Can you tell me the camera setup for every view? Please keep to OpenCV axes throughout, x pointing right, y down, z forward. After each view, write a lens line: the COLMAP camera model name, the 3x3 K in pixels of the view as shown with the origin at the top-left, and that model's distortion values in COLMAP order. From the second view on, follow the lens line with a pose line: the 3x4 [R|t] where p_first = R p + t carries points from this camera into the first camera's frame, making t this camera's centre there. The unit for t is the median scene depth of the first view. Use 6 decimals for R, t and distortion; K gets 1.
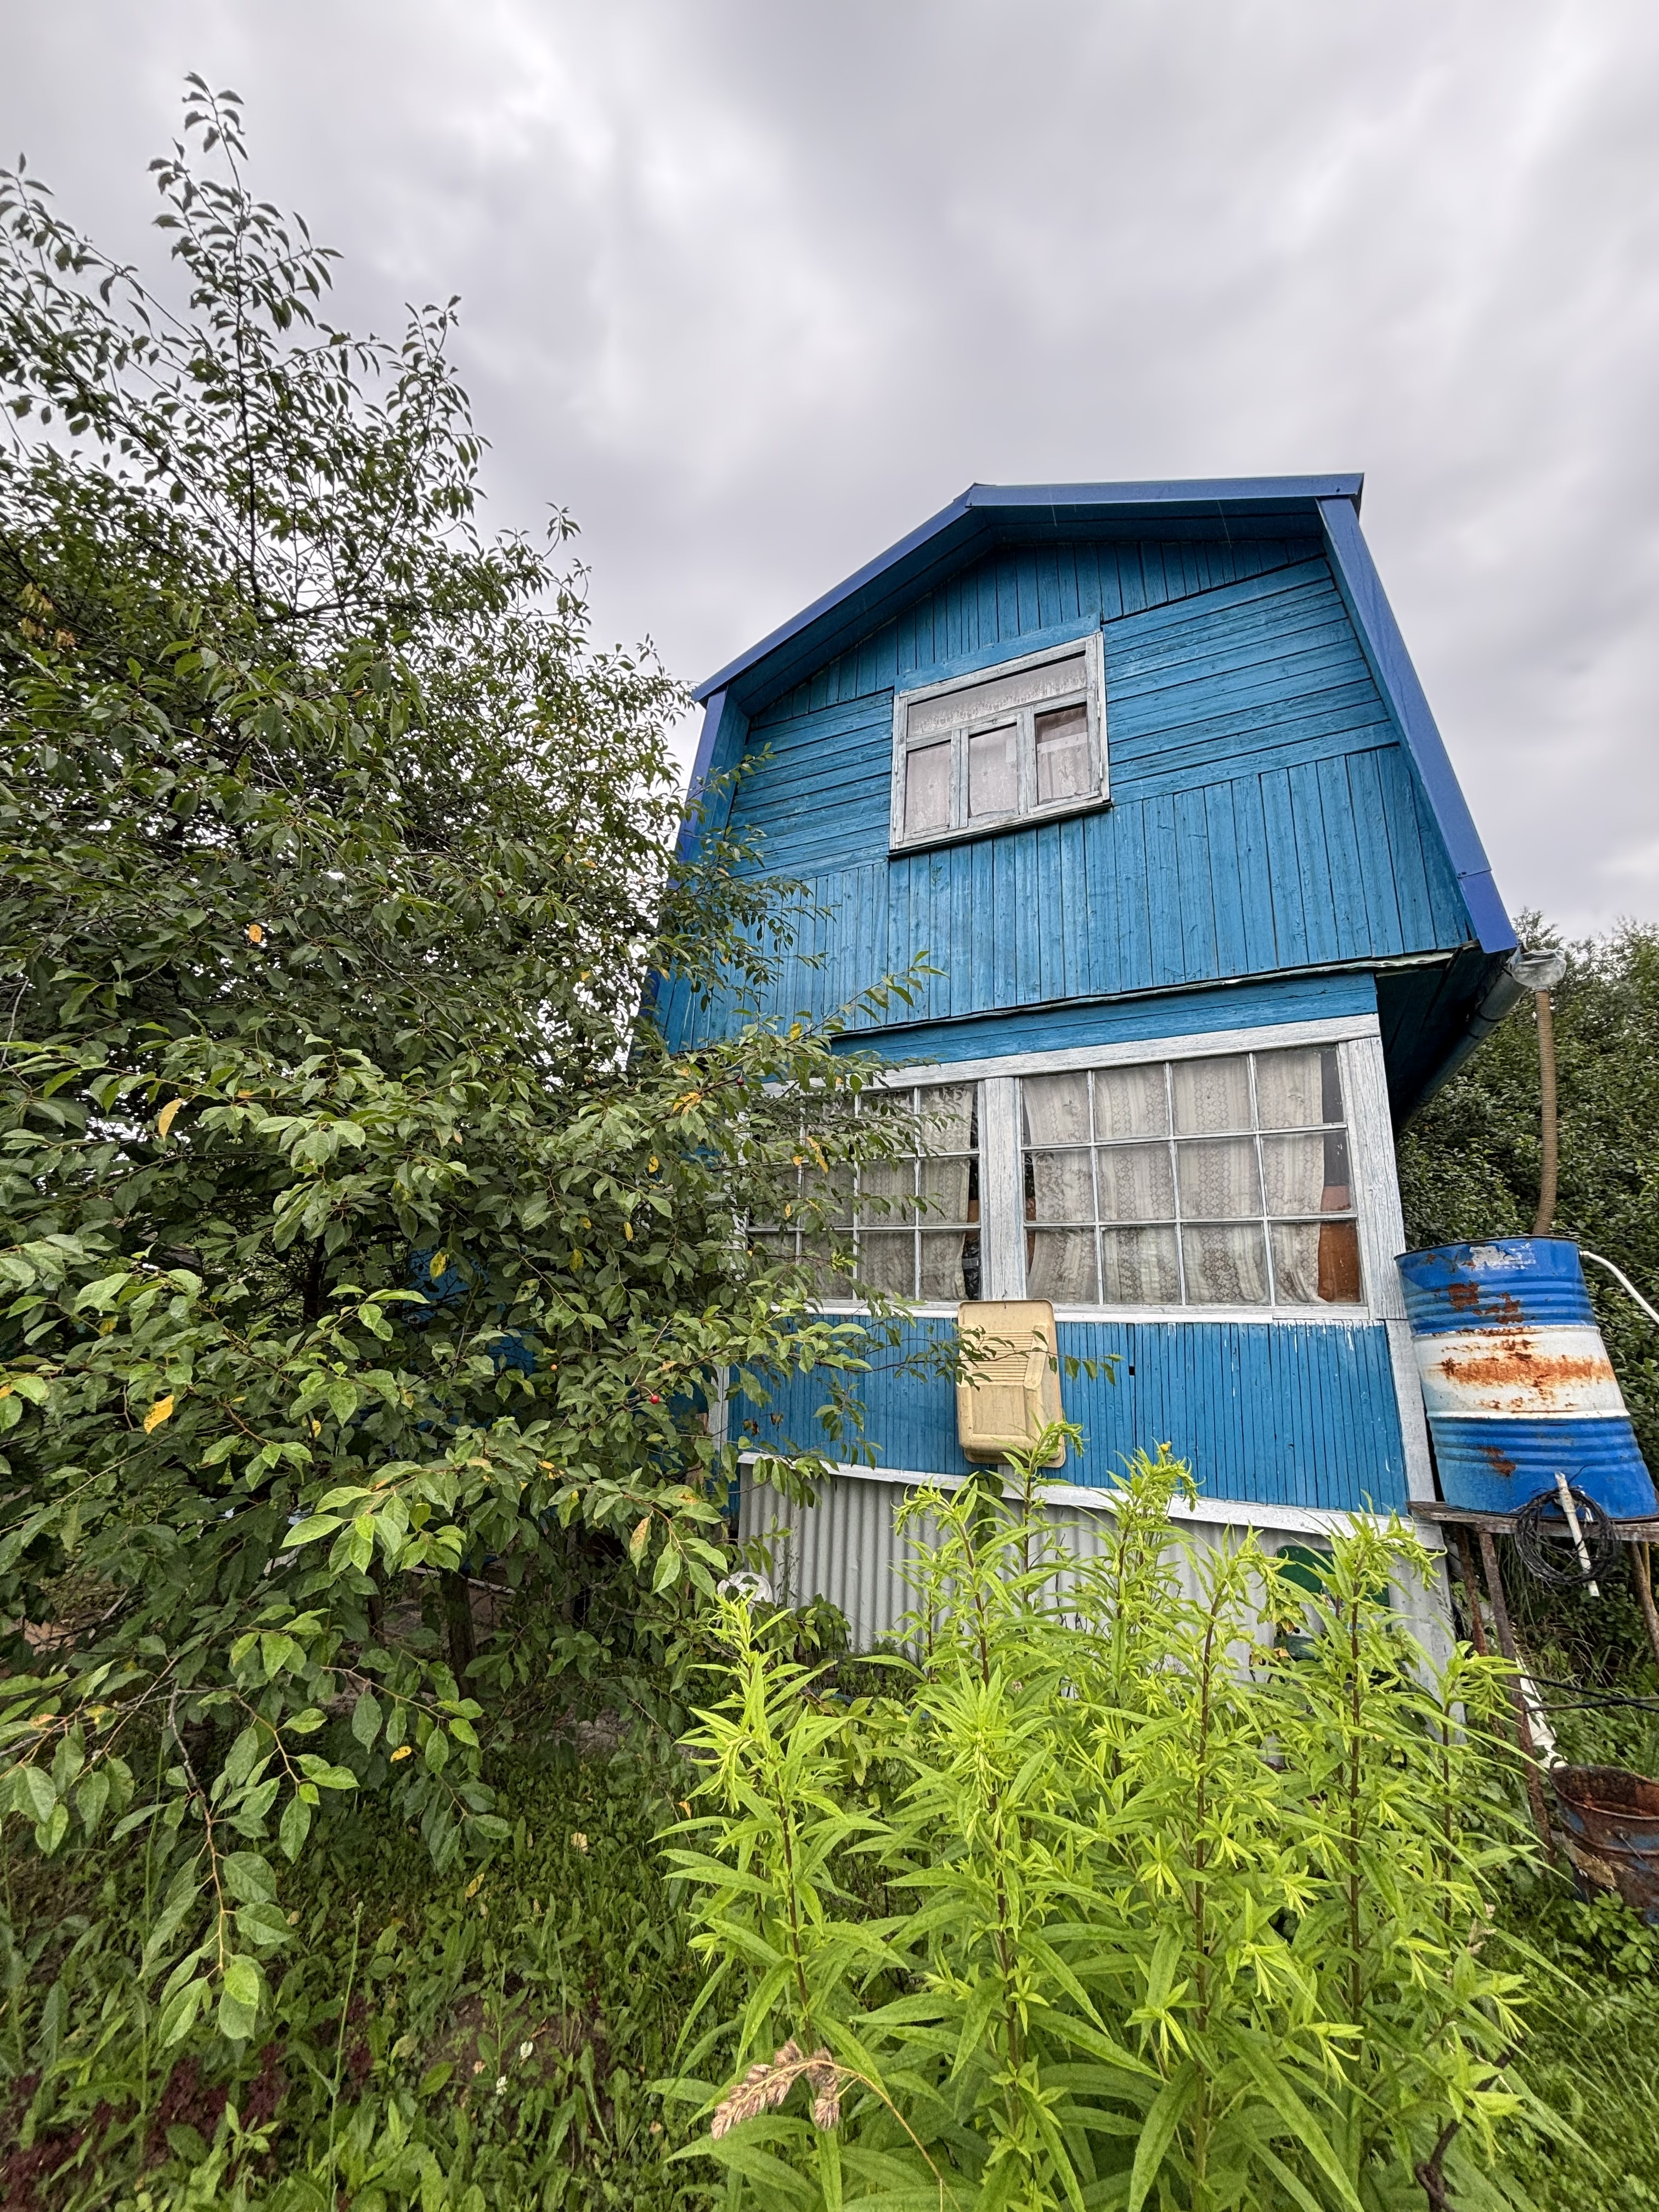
lens RADIAL K [[894.1, 0, 829.5], [0, 894.1, 1106.0], [0, 0, 1]] dist [-0.000480, 0.000585]
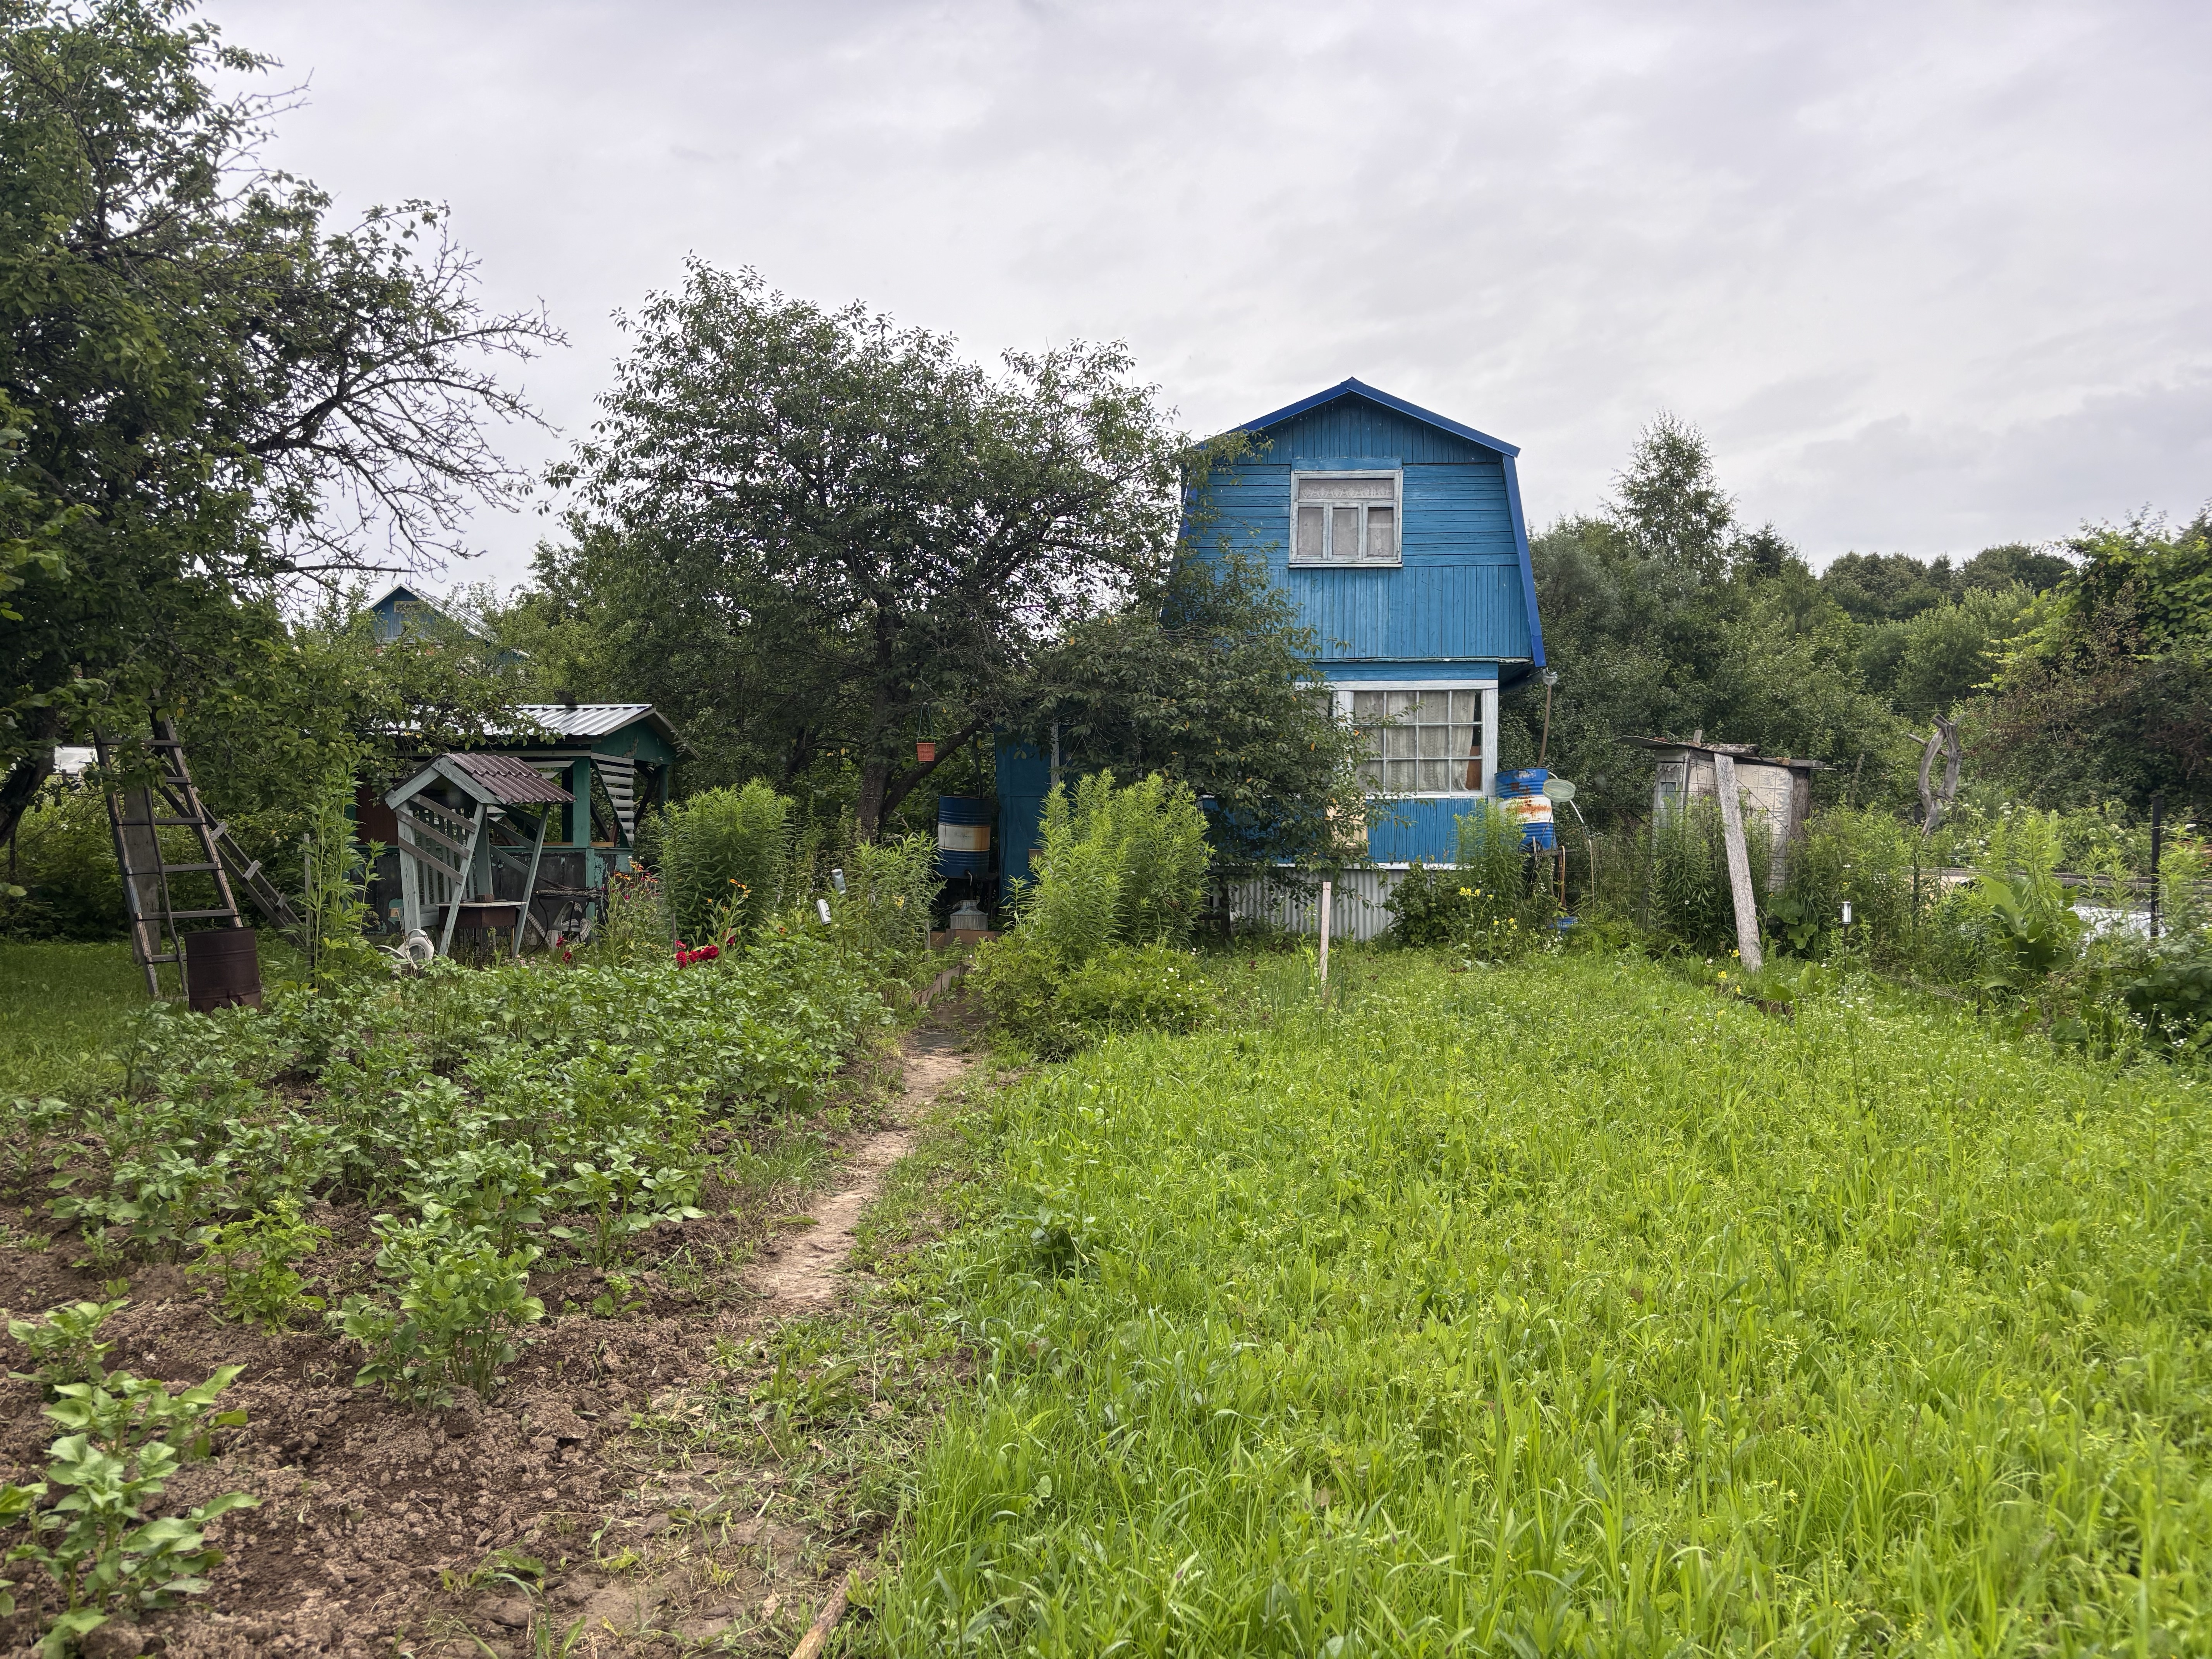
lens RADIAL K [[1654.7, 0, 1106.0], [0, 1654.7, 829.5], [0, 0, 1]] dist [0.112778, -0.091115]
pose [[0.917113, -0.006864, 0.398567, -2.139978], [-0.078222, 0.977314, 0.196823, -0.494225], [-0.390876, -0.211685, 0.895771, -2.699130]]
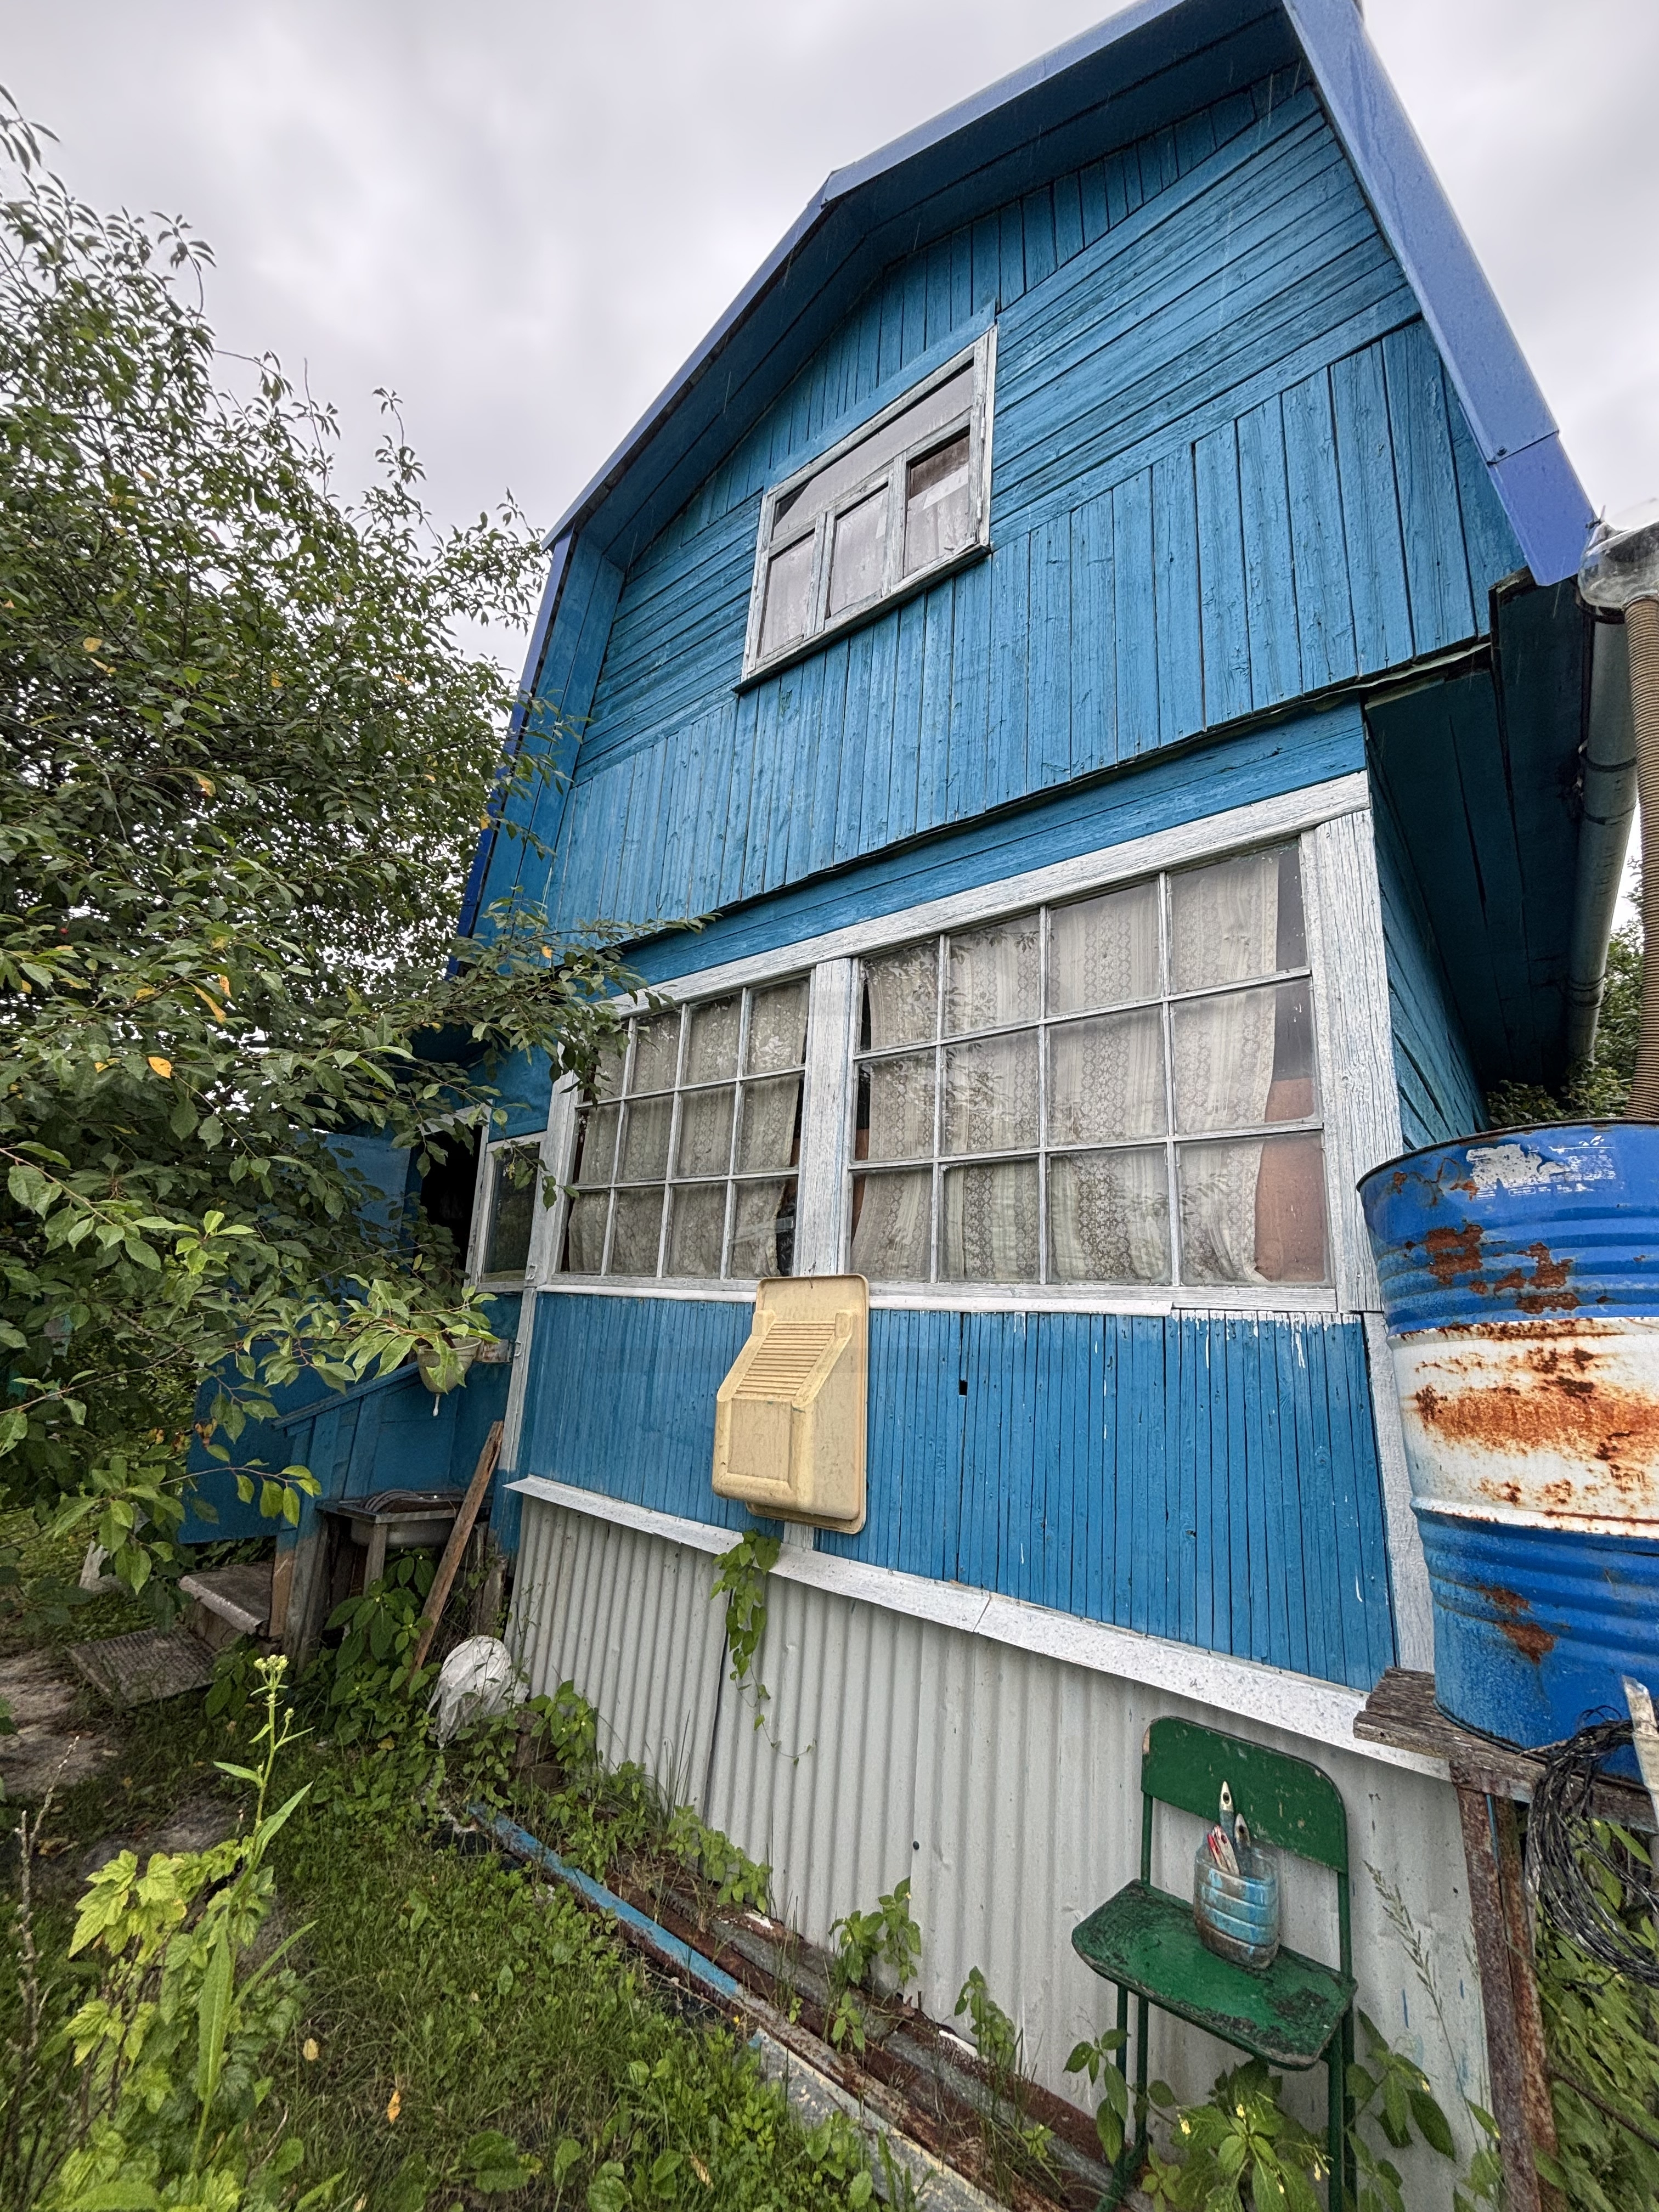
lens RADIAL K [[894.7, 0, 829.5], [0, 894.7, 1106.0], [0, 0, 1]] dist [-0.027444, 0.021053]
pose [[0.976830, -0.018612, -0.213204, 0.365335], [0.015694, 0.999759, -0.015368, 0.102062], [0.213438, 0.011666, 0.976887, 0.352796]]
